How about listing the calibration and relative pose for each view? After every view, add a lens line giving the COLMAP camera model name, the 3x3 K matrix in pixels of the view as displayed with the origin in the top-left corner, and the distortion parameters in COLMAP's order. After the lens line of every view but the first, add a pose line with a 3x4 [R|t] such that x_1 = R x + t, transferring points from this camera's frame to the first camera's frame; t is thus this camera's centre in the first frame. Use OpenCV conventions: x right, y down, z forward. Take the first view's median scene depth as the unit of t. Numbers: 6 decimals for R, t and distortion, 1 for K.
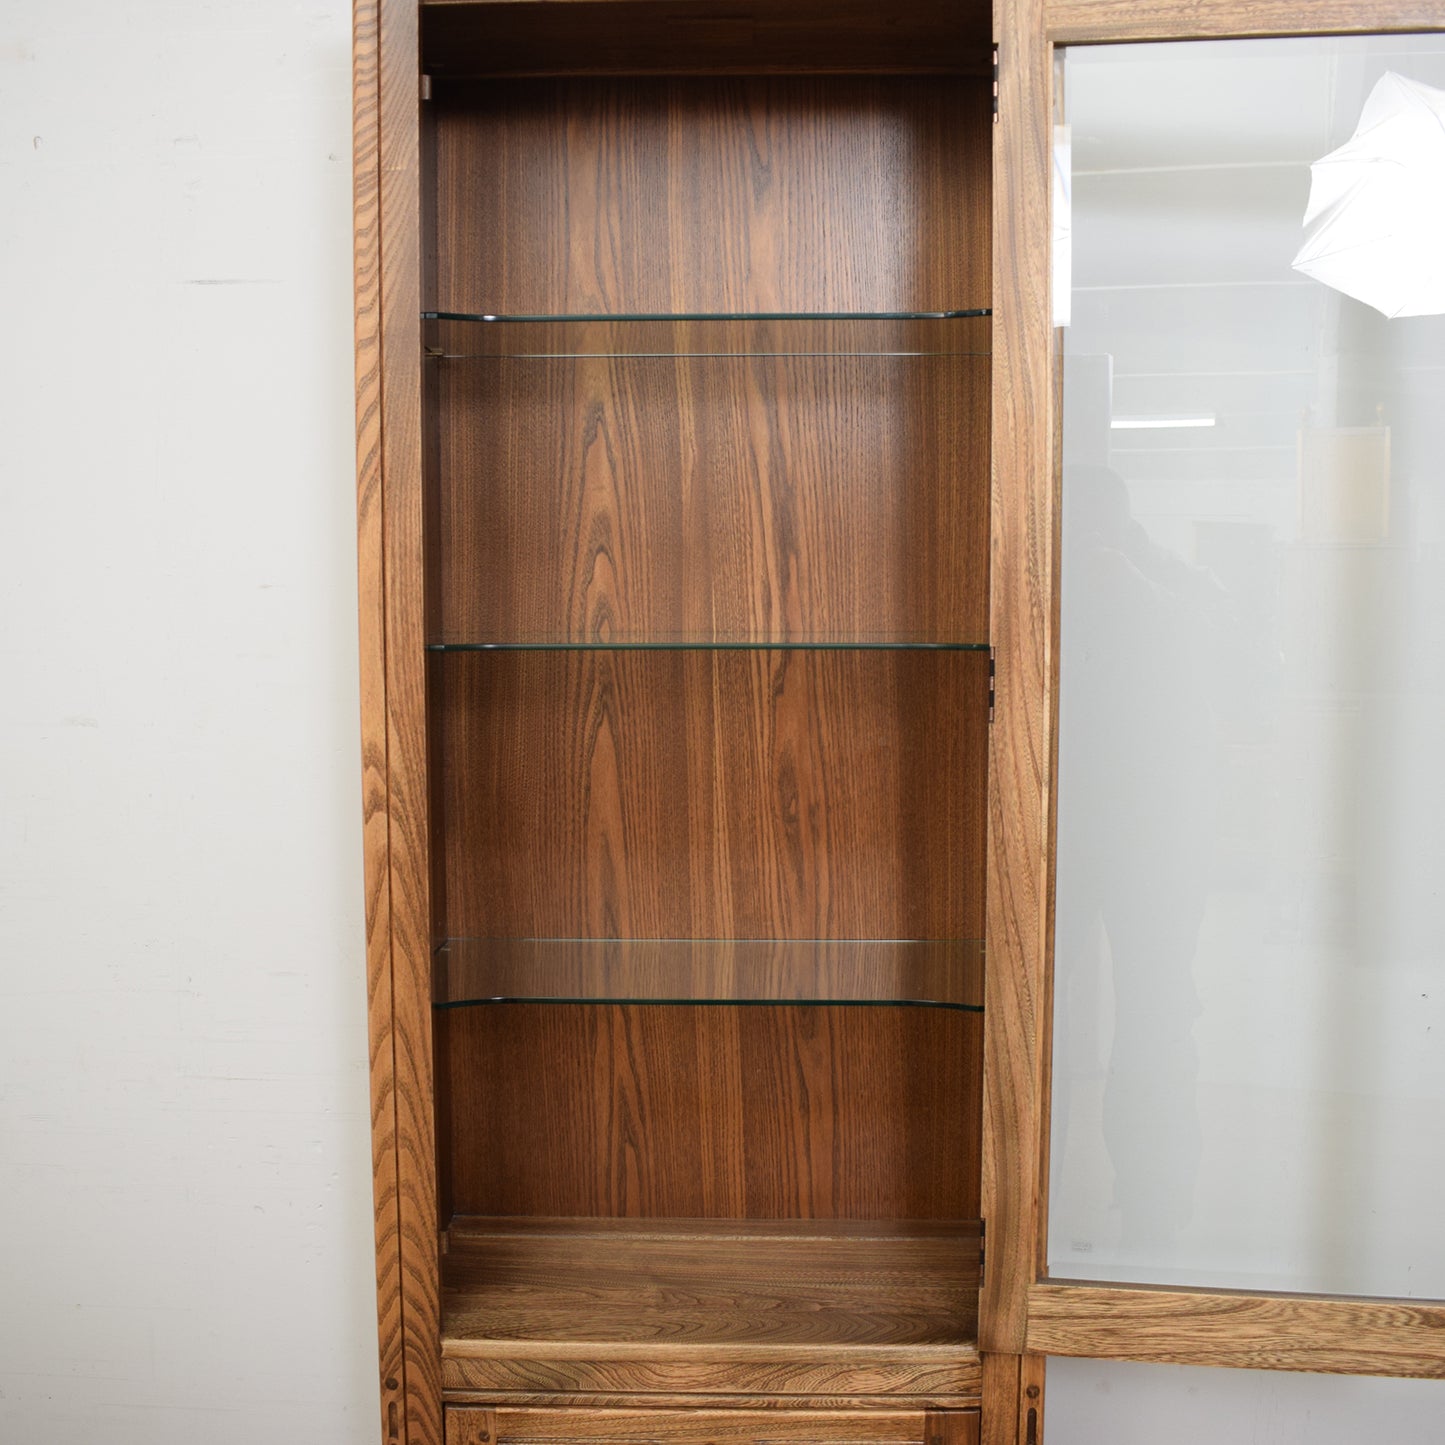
lens RADIAL K [[1701.4, 0, 722.5], [0, 1701.4, 722.5], [0, 0, 1]] dist [-0.091108, -0.005091]
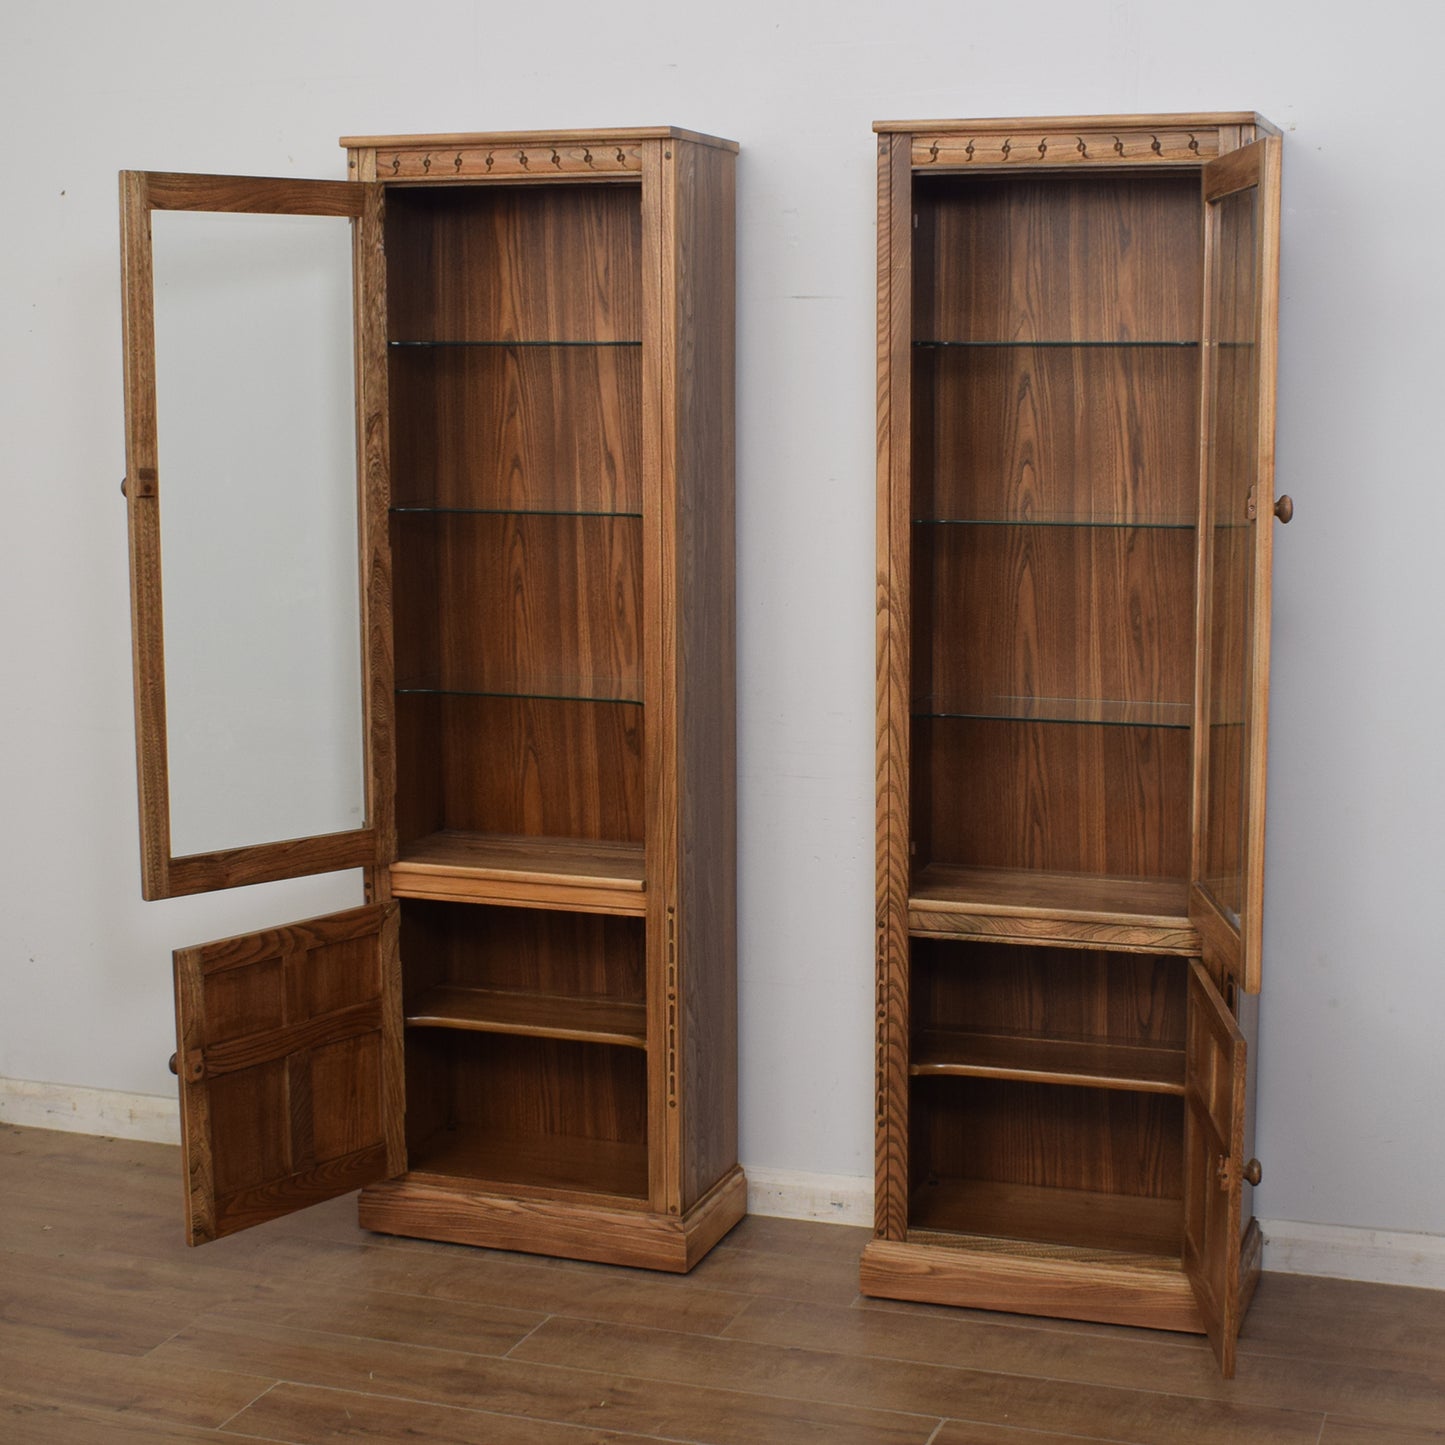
lens RADIAL K [[2411.6, 0, 841.8], [0, 2411.6, 732.9], [0, 0, 1]] dist [-0.086083, -0.021376]
pose [[0.961589, 0.043335, -0.271052, 0.465151], [-0.026684, 0.997540, 0.064821, 0.017172], [0.273194, -0.055098, 0.960380, -1.530508]]
